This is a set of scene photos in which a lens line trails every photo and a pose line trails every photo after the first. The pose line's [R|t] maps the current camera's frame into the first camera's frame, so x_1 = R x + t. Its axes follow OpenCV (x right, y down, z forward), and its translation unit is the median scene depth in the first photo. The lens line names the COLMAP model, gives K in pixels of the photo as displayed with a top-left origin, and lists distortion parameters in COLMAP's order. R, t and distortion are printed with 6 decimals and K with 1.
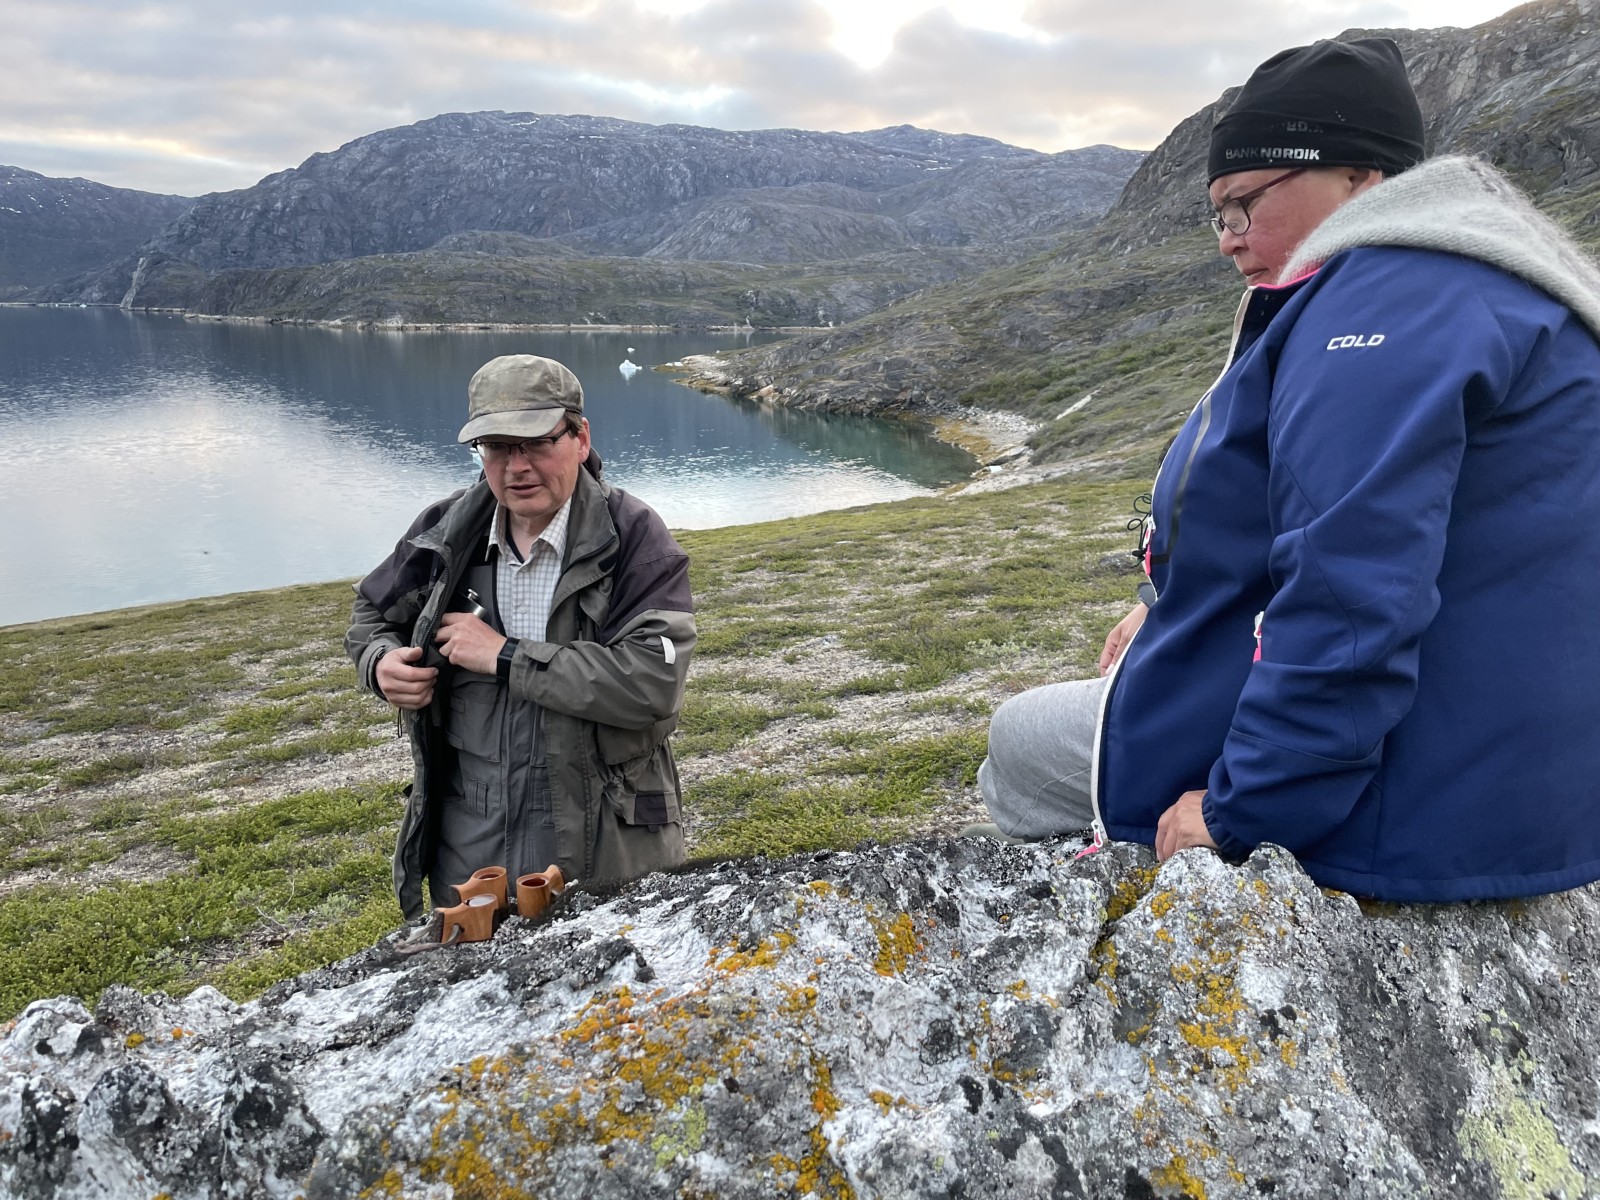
lens RADIAL K [[1205.7, 0, 804.8], [0, 1205.7, 582.1], [0, 0, 1]] dist [0.110764, -0.151412]
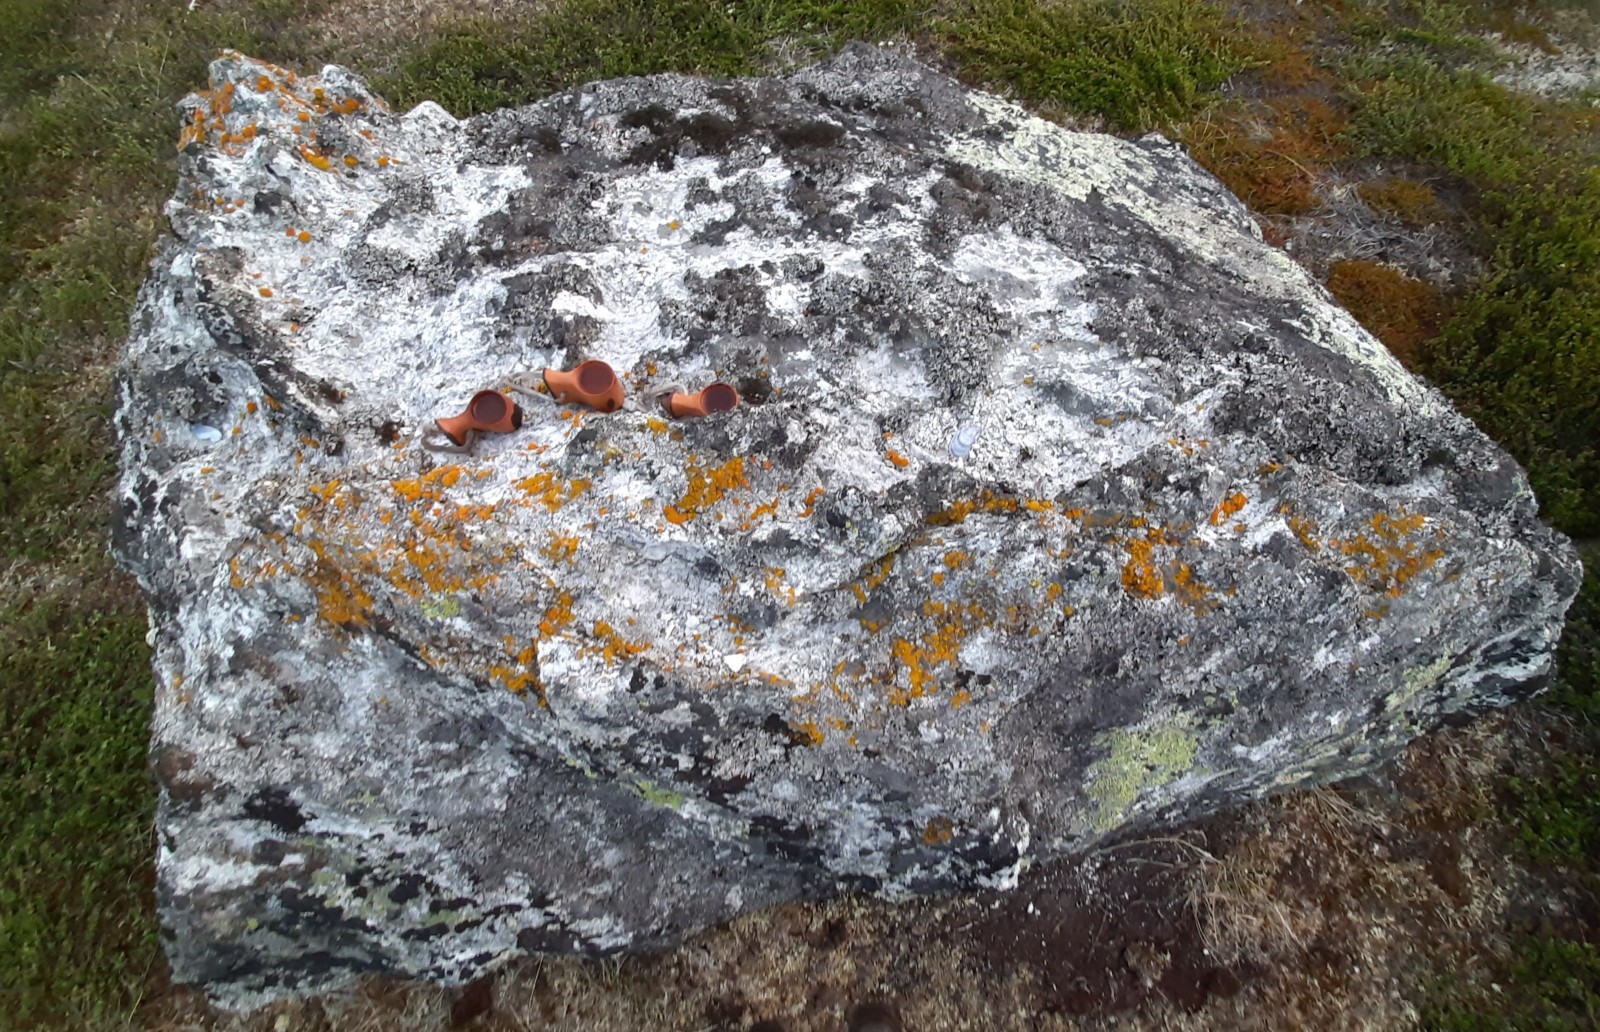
lens RADIAL K [[697.8, 0, 800.0], [0, 697.8, 516.0], [0, 0, 1]] dist [-0.001797, -0.000276]
pose [[0.868979, 0.482937, -0.107926, 0.238348], [-0.131888, 0.436234, 0.890115, -0.295202], [0.476950, -0.759257, 0.442772, 0.745739]]
